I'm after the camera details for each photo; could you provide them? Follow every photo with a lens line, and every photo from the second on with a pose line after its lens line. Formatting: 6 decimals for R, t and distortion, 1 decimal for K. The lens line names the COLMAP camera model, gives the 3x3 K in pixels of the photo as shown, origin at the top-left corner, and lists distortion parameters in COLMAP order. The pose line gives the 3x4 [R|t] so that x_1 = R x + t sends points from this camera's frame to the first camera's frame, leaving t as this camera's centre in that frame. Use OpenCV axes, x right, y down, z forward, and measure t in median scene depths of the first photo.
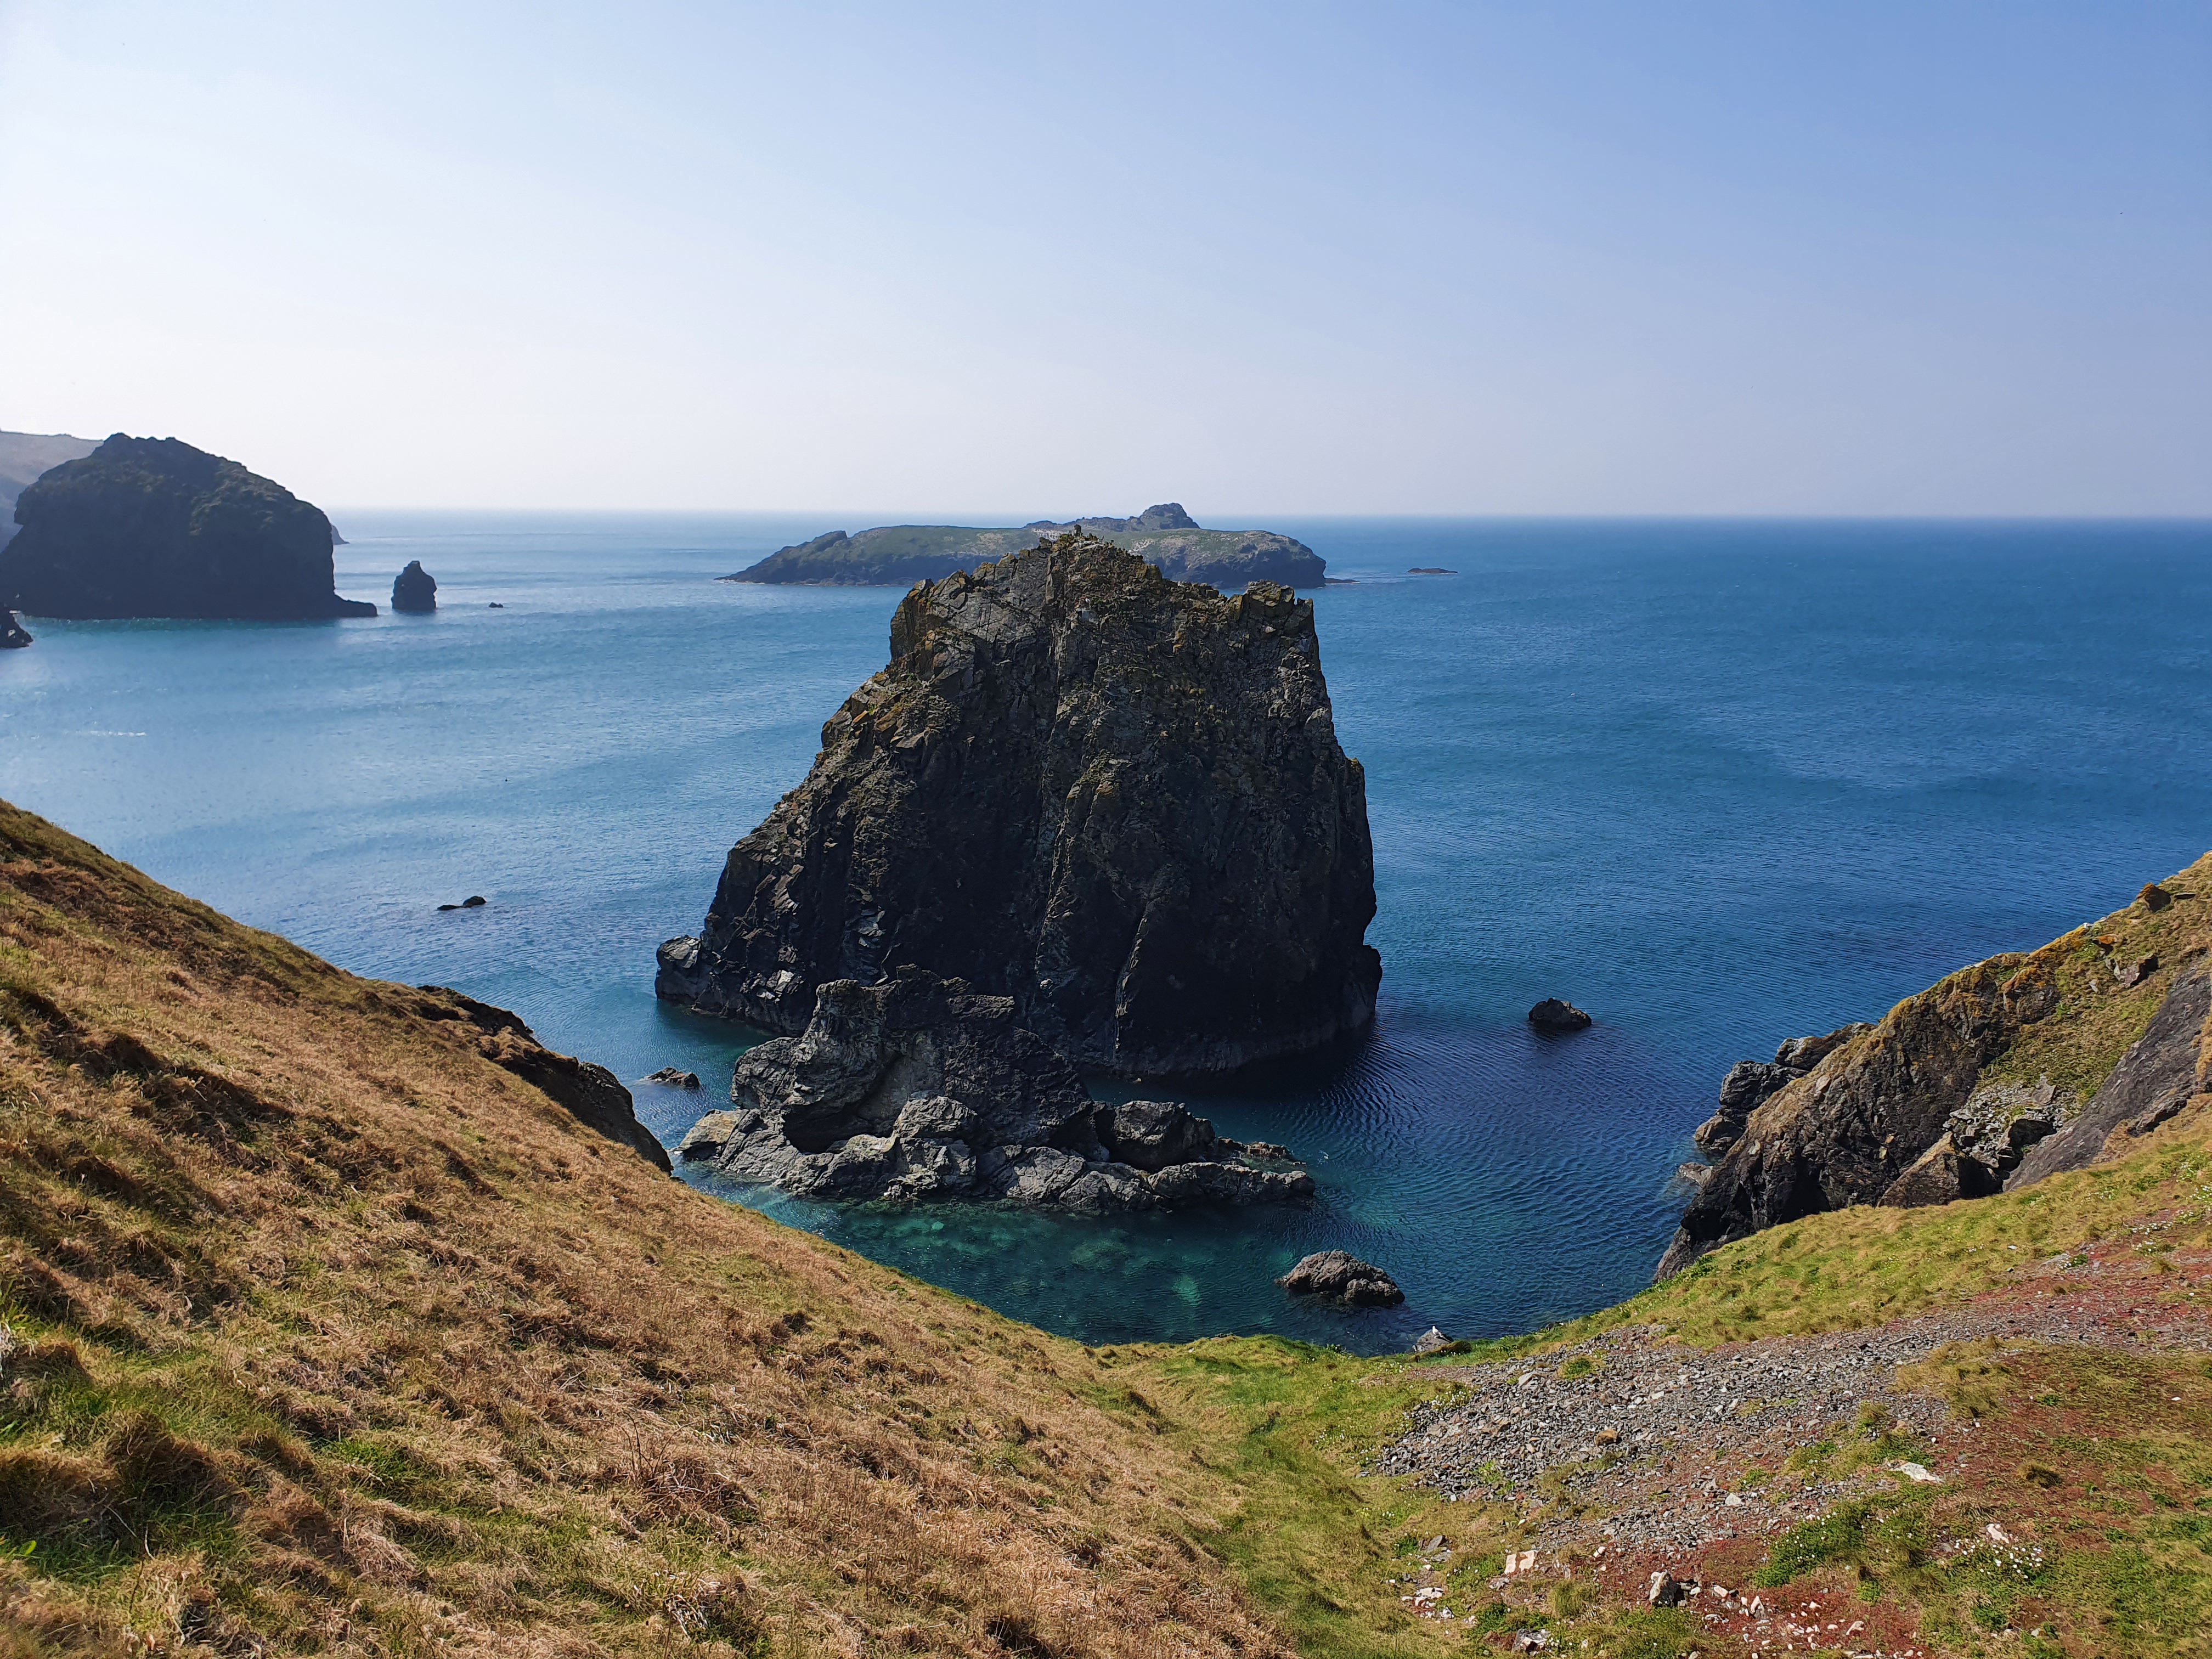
lens RADIAL K [[1743.6, 0, 1135.5], [0, 1743.6, 720.7], [0, 0, 1]] dist [0.069201, -0.056910]
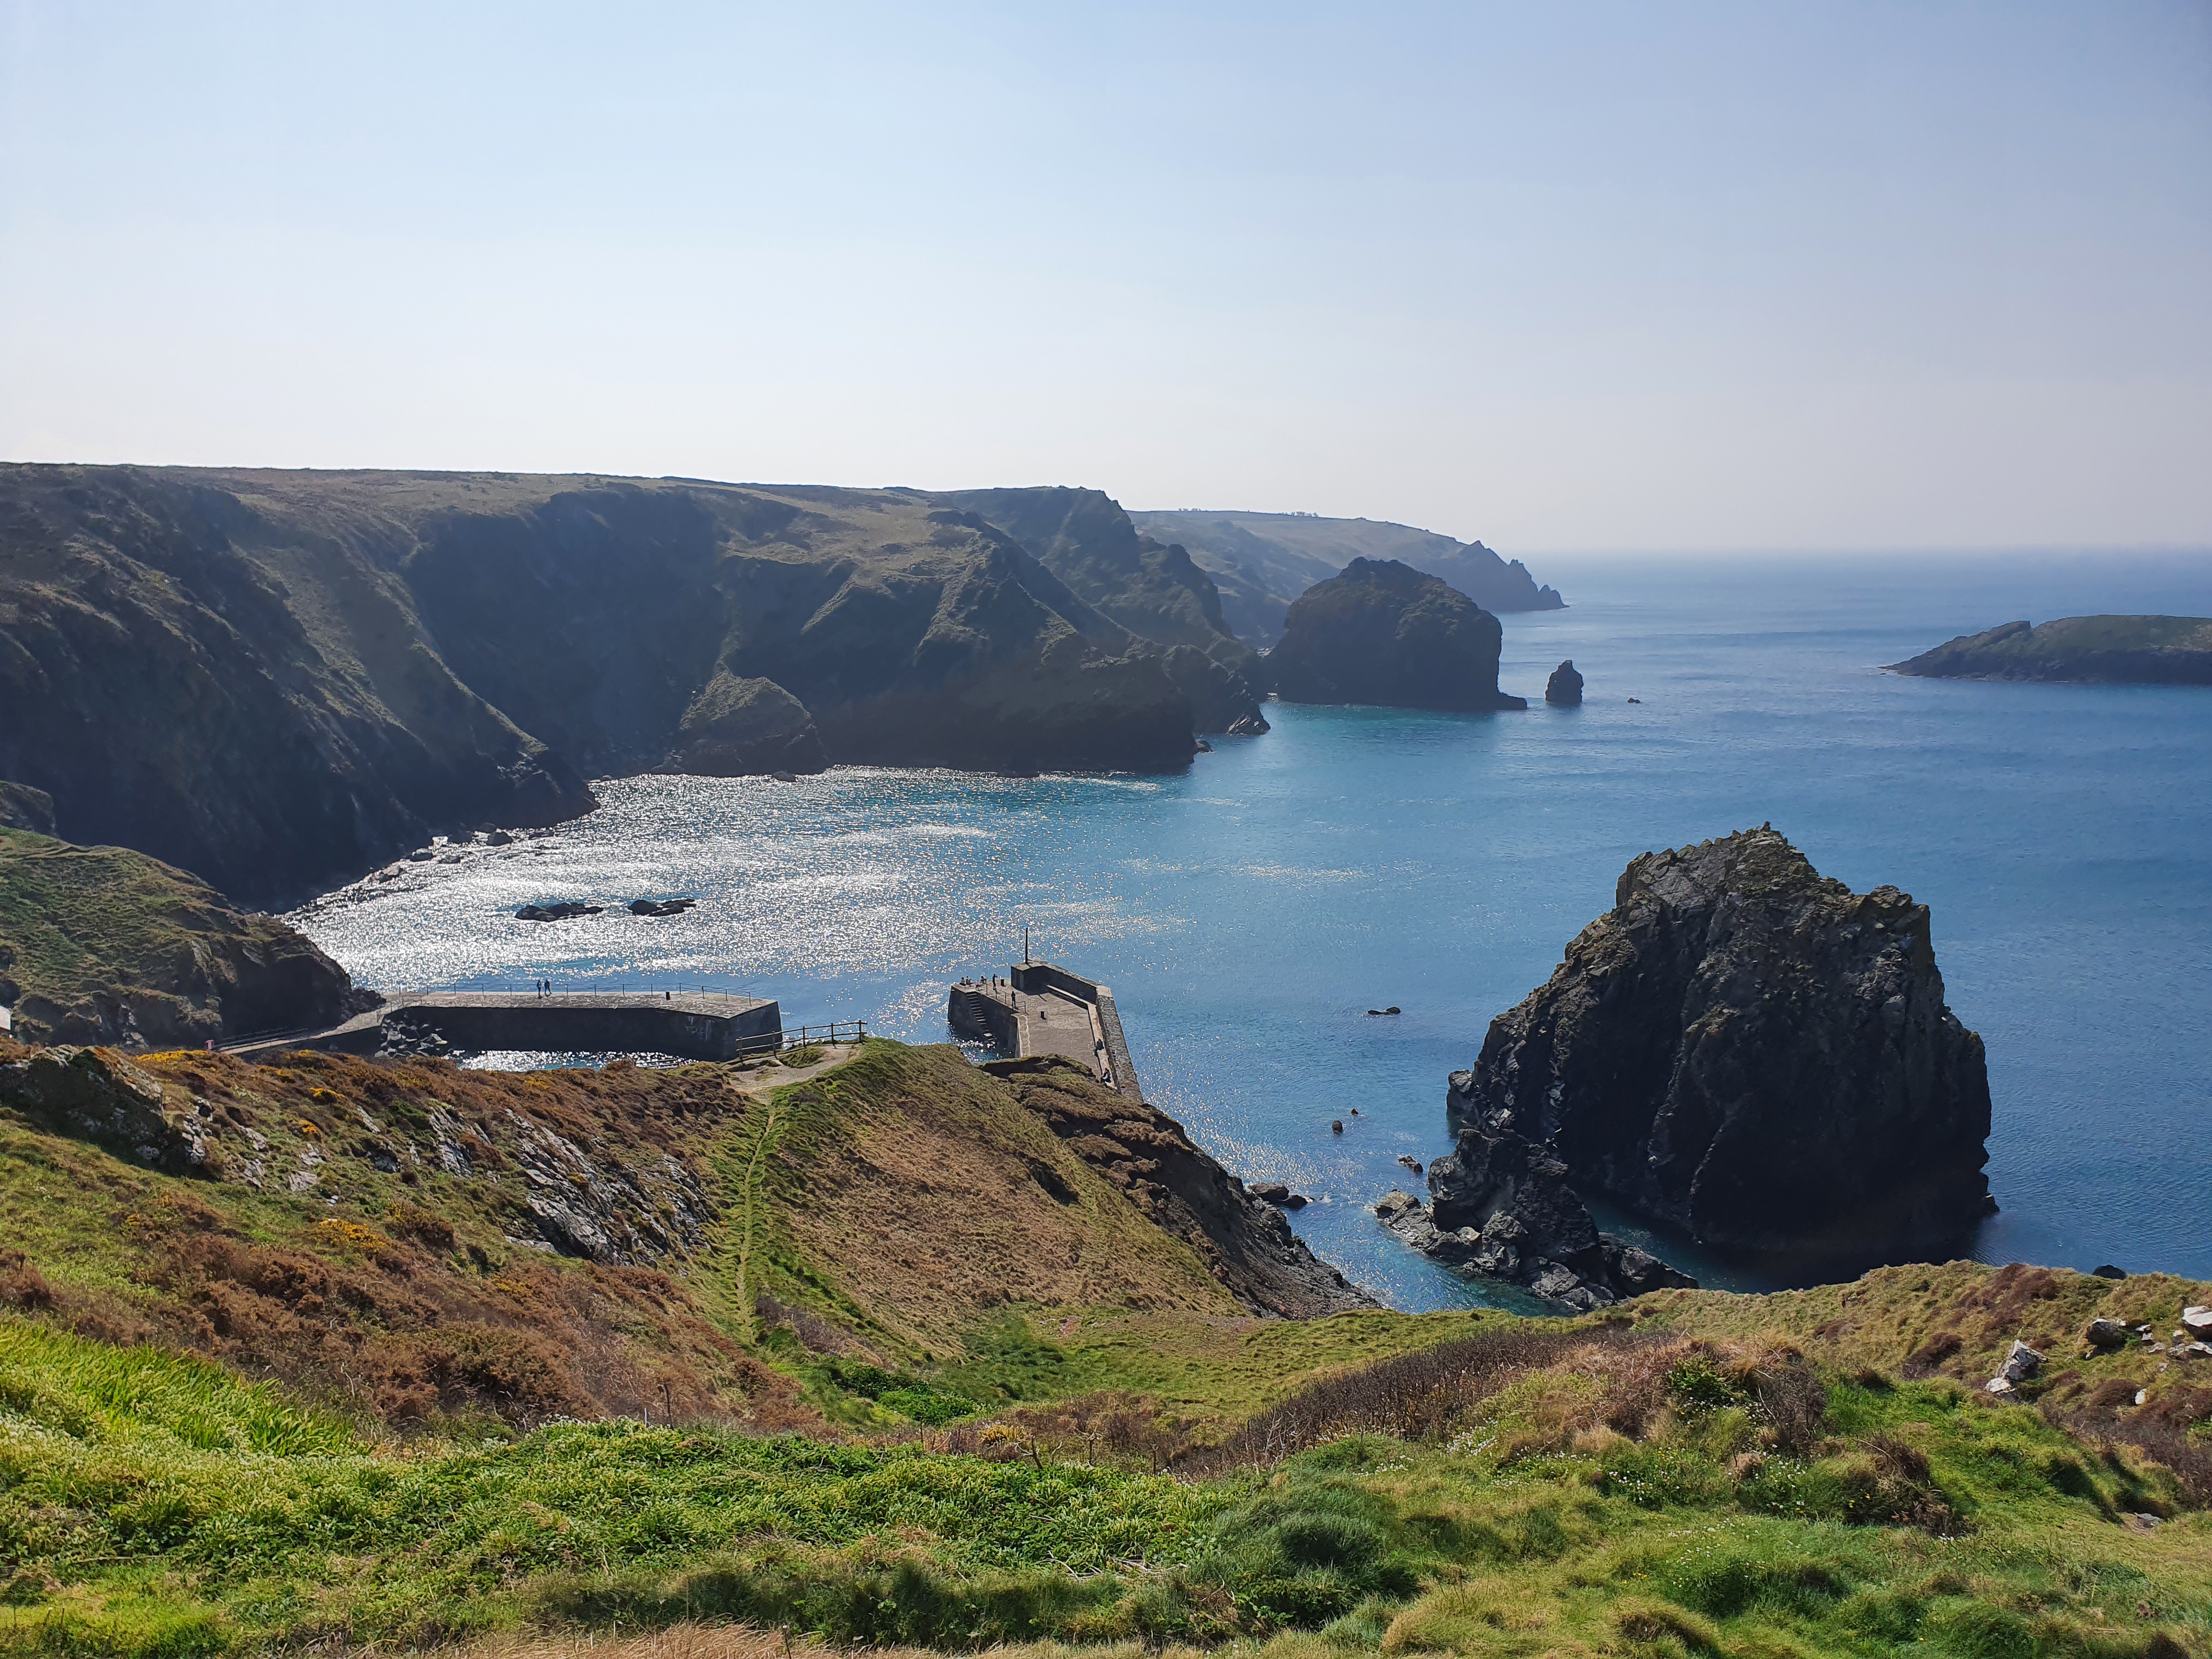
lens RADIAL K [[1743.6, 0, 1079.5], [0, 1743.6, 829.3], [0, 0, 1]] dist [0.069201, -0.056910]
pose [[0.753324, 0.097962, -0.650312, 0.463770], [-0.067265, 0.995135, 0.071985, -0.174613], [0.654200, -0.010485, 0.756249, -0.360888]]
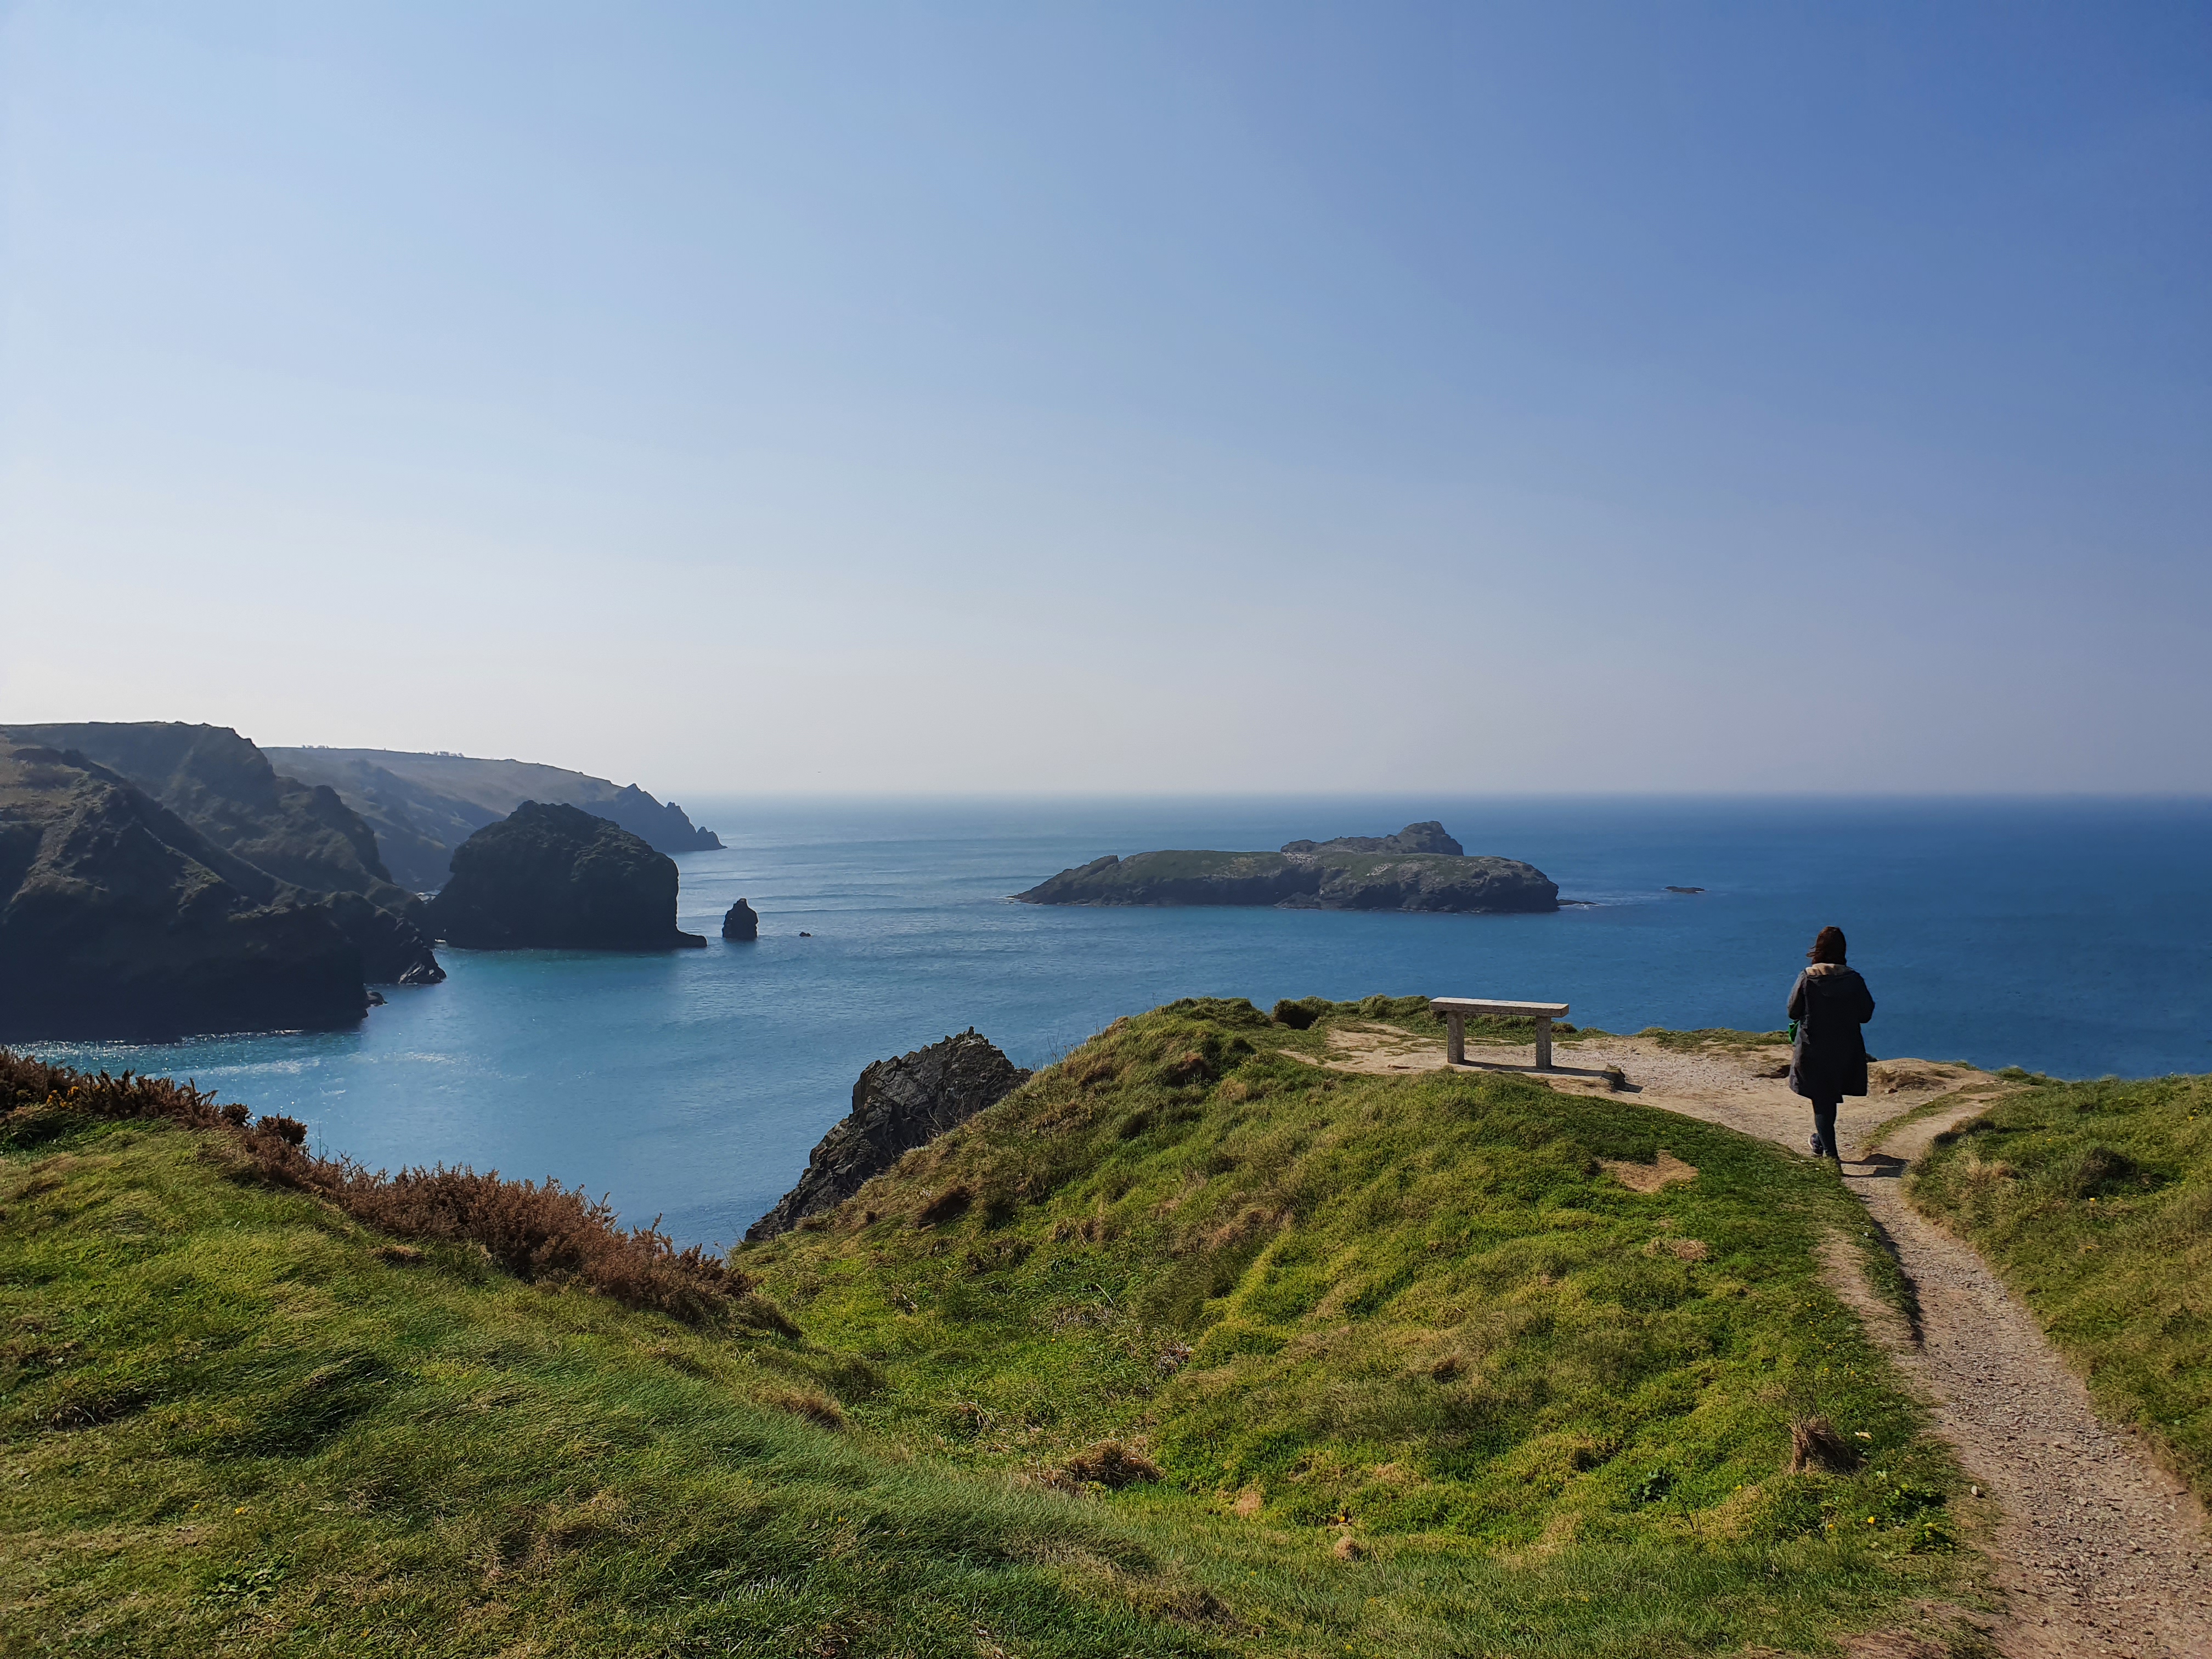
lens RADIAL K [[1743.6, 0, 1125.2], [0, 1743.6, 829.1], [0, 0, 1]] dist [0.069201, -0.056910]
pose [[0.976888, 0.001821, -0.213745, 0.459602], [-0.020774, 0.996039, -0.086459, -0.163293], [0.212741, 0.088901, 0.973056, -0.537367]]
